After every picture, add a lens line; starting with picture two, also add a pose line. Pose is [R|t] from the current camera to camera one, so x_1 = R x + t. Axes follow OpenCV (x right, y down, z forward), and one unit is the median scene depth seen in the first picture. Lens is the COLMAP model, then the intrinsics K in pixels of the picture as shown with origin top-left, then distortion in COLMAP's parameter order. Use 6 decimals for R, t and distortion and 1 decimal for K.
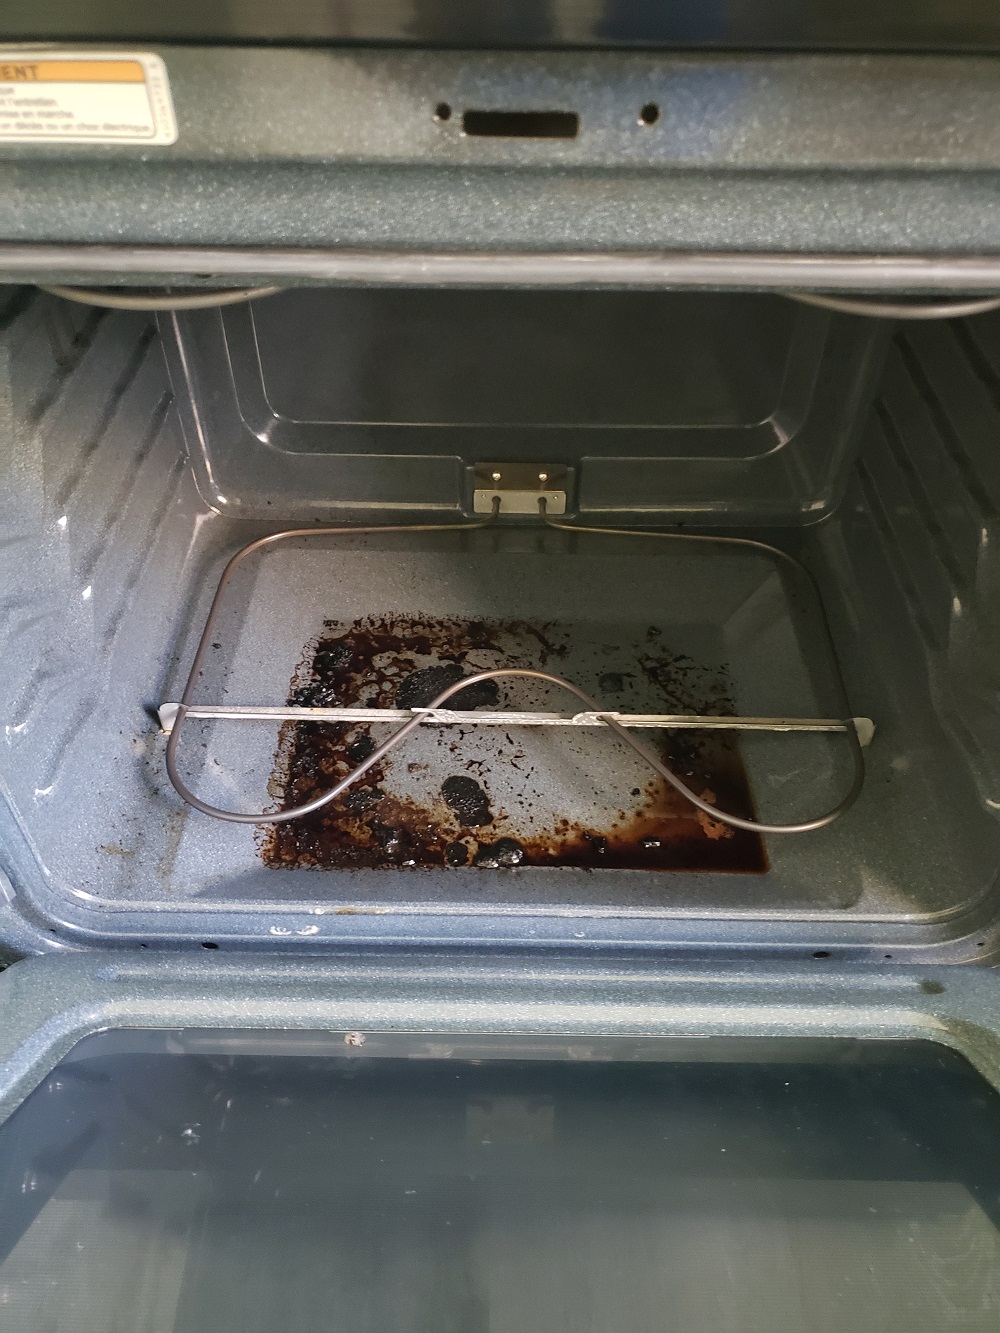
lens RADIAL K [[1047.0, 0, 492.4], [0, 1047.0, 693.4], [0, 0, 1]] dist [-0.023623, 0.019808]
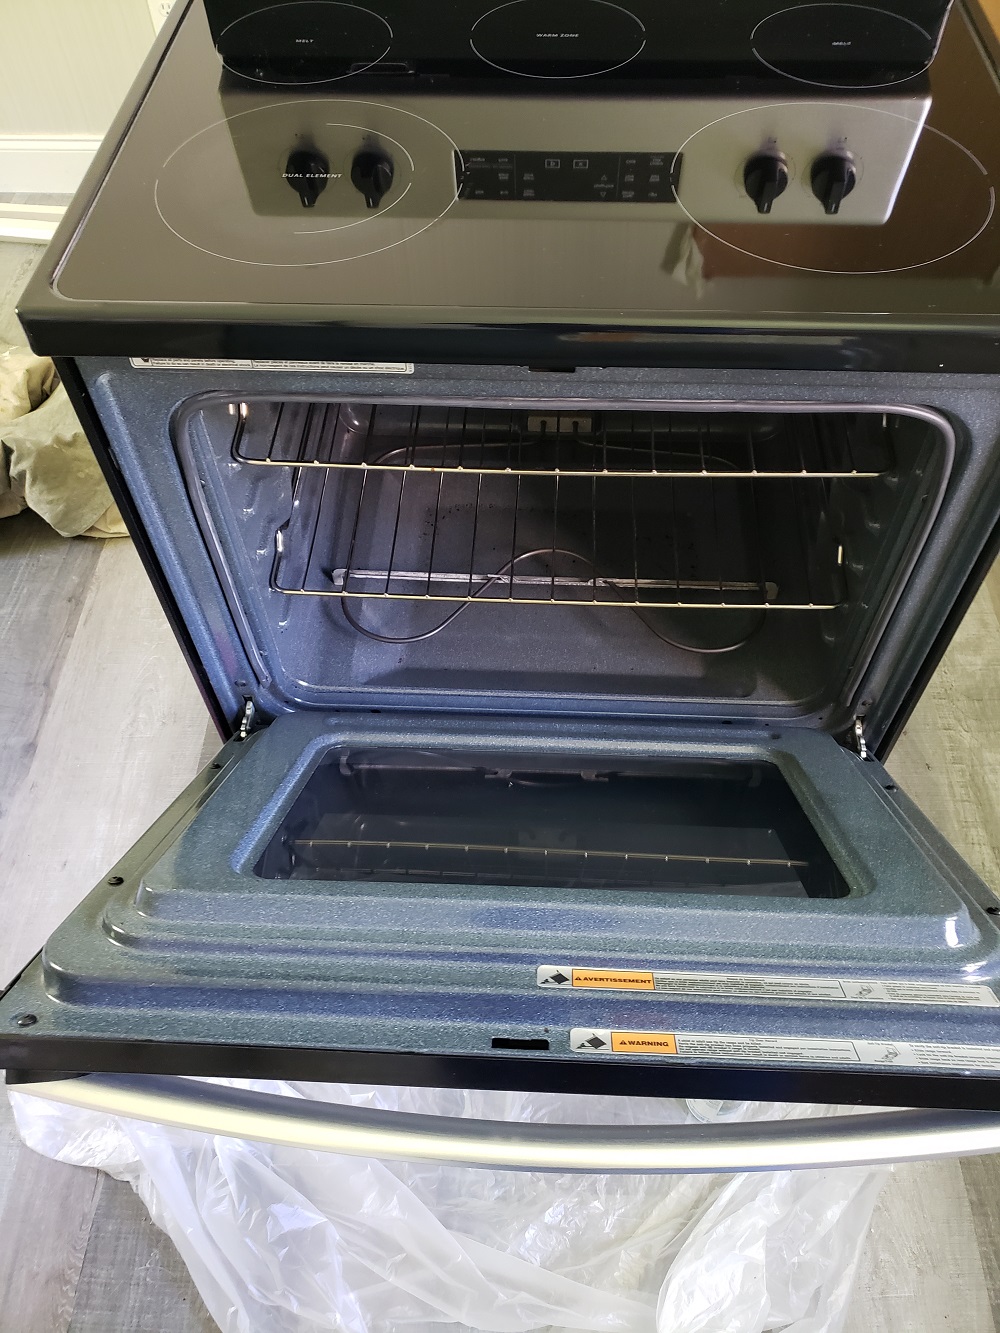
lens RADIAL K [[1047.0, 0, 503.0], [0, 1047.0, 692.2], [0, 0, 1]] dist [-0.023623, 0.019808]
pose [[0.999382, 0.014485, -0.032031, 0.000095], [-0.008760, 0.985034, 0.172136, -0.093613], [0.034045, -0.171749, 0.984552, -0.703385]]
